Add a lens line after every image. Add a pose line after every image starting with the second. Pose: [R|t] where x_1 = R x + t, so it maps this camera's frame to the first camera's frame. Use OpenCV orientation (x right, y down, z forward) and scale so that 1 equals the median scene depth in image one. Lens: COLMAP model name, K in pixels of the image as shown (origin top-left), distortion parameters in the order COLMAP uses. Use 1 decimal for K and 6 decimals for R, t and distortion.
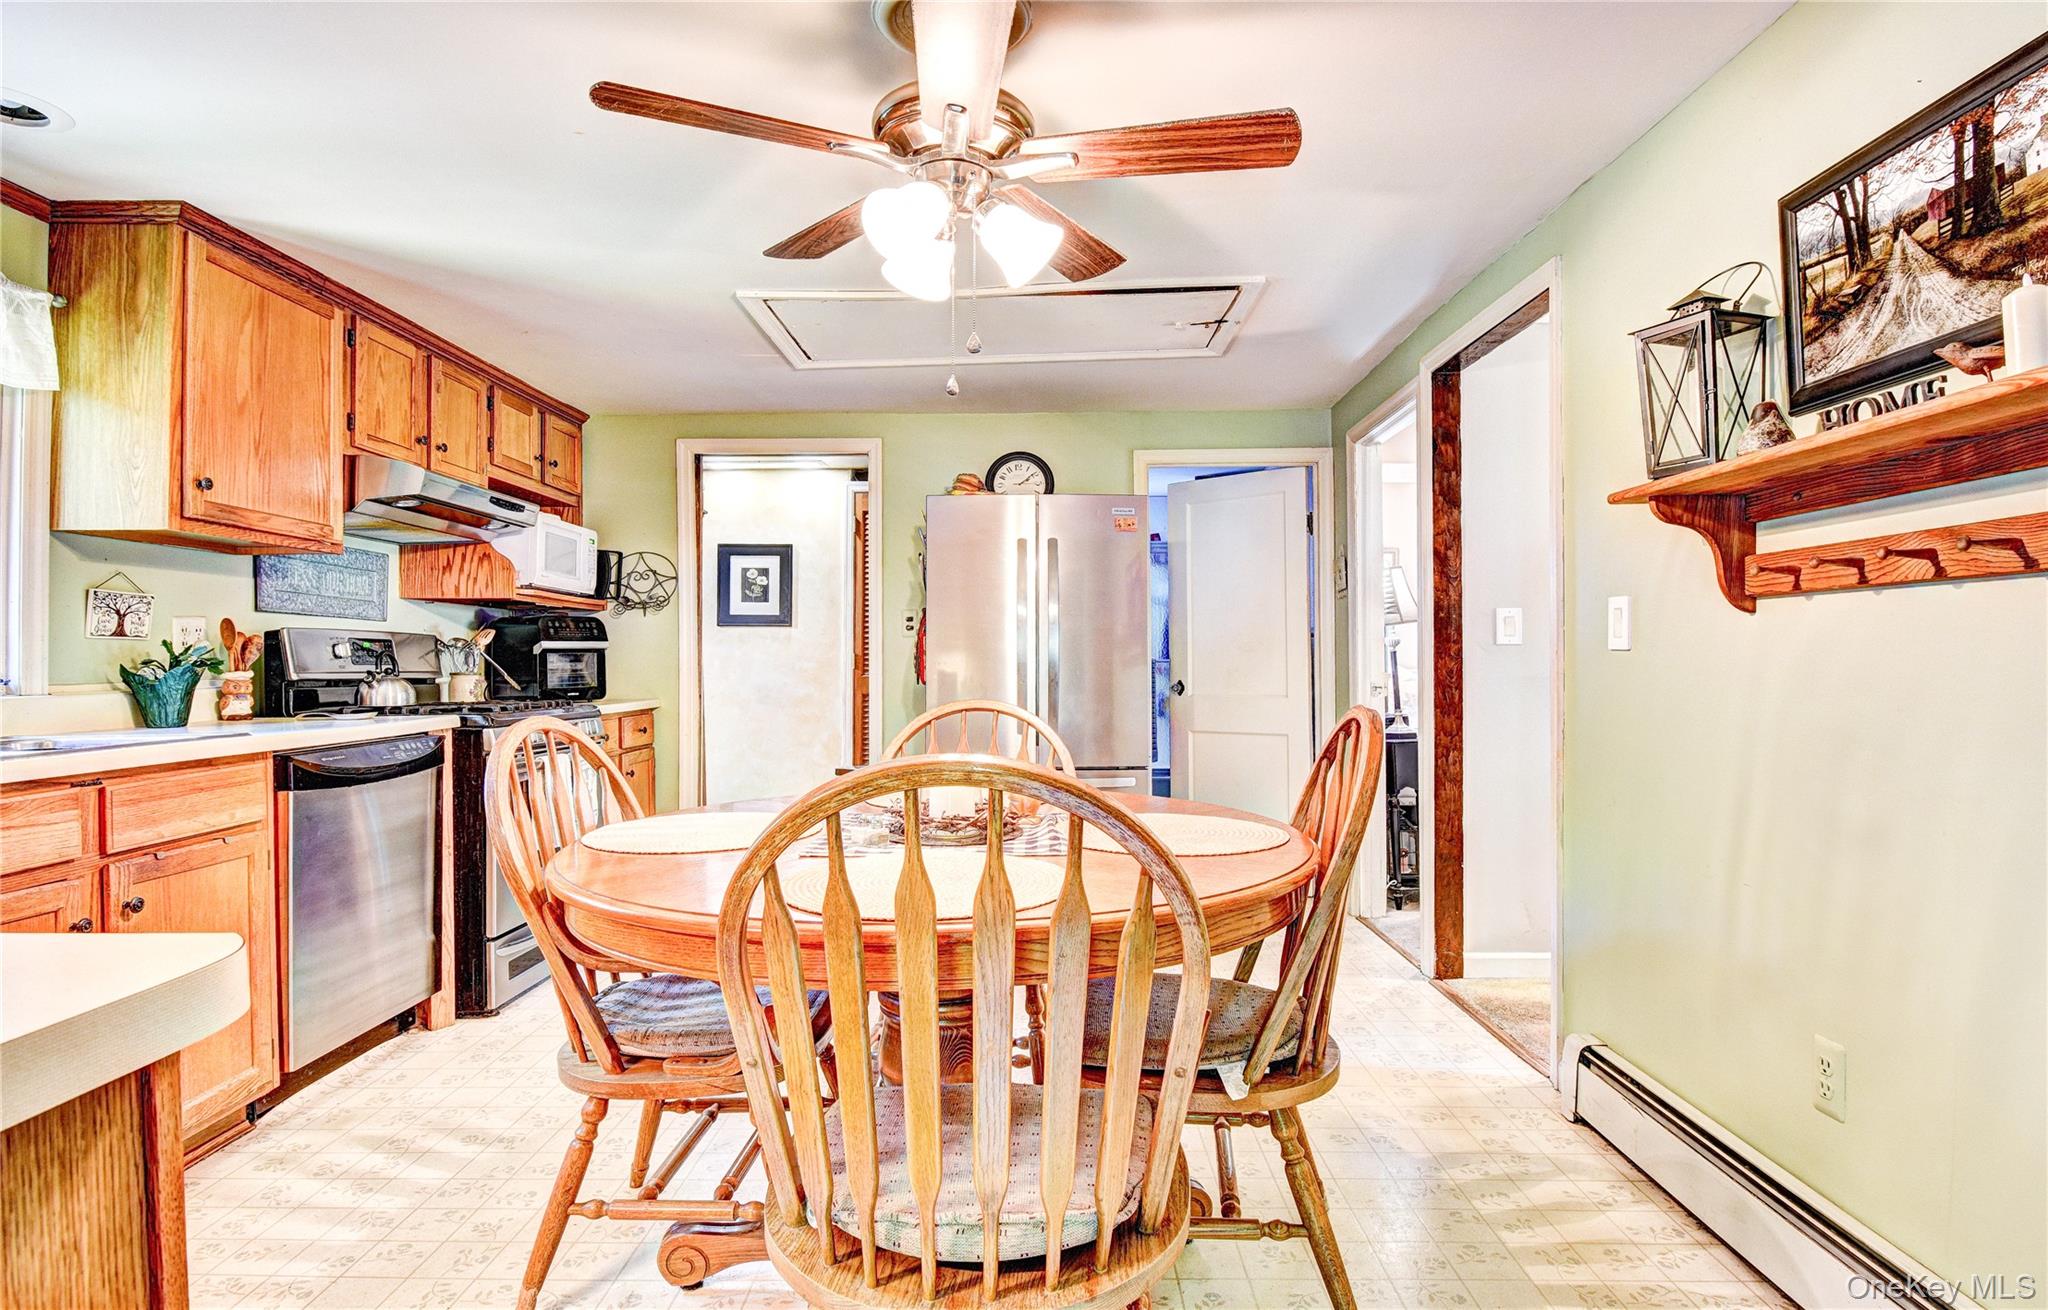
lens RADIAL K [[1139.6, 0, 1021.0], [0, 1139.6, 656.5], [0, 0, 1]] dist [0.007278, 0.000553]
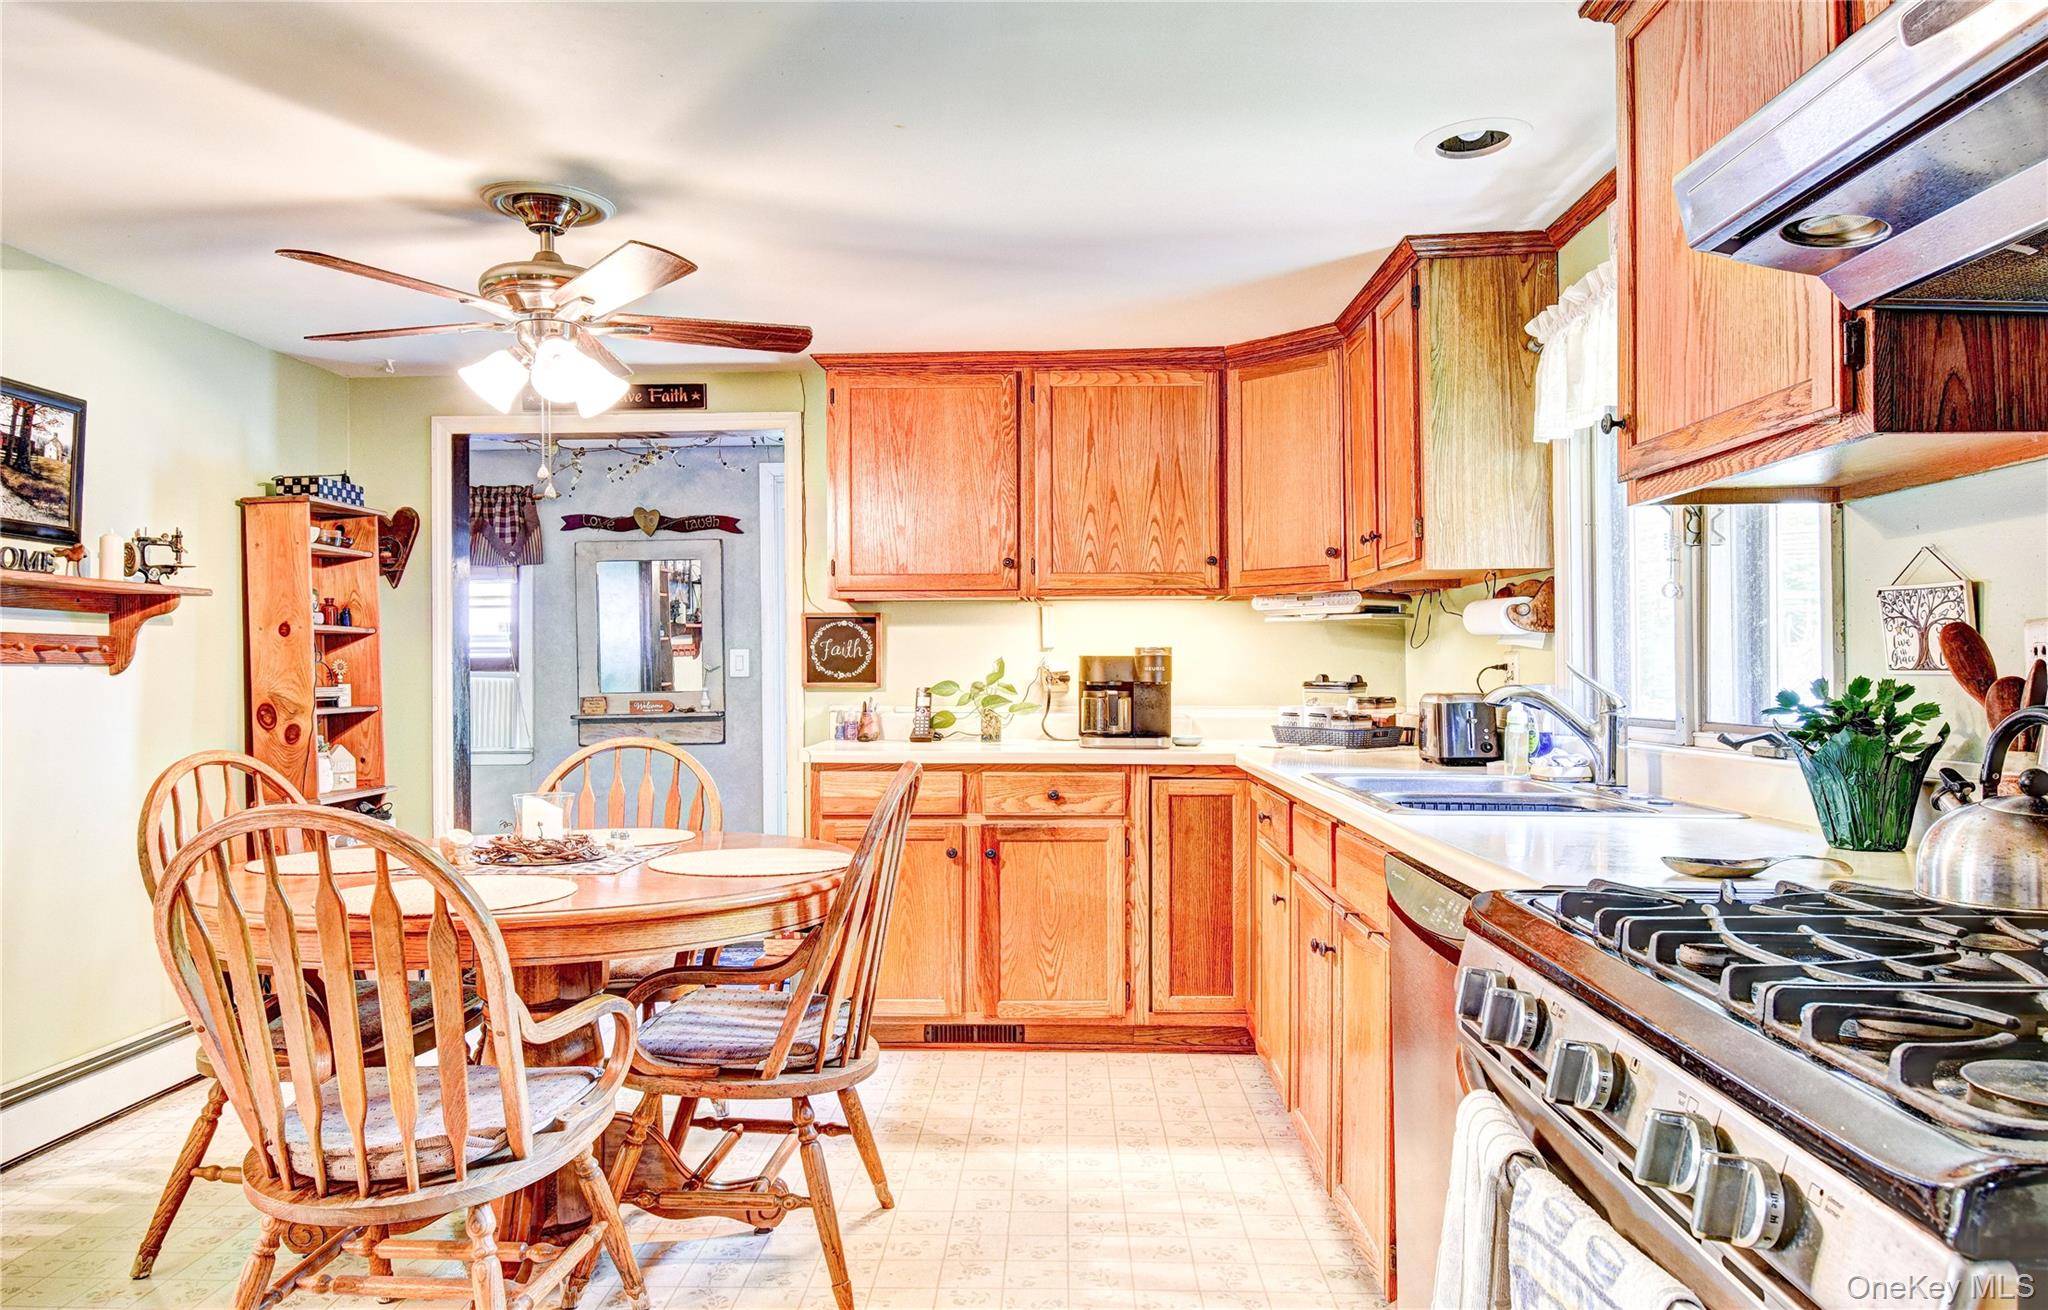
lens RADIAL K [[1297.3, 0, 1023.7], [0, 1297.3, 647.3], [0, 0, 1]] dist [0.002847, 0.000748]
pose [[-0.999946, 0.009925, 0.003235, -0.596699], [0.009839, 0.999622, -0.025657, -0.024956], [-0.003489, -0.025623, -0.999666, 2.496034]]
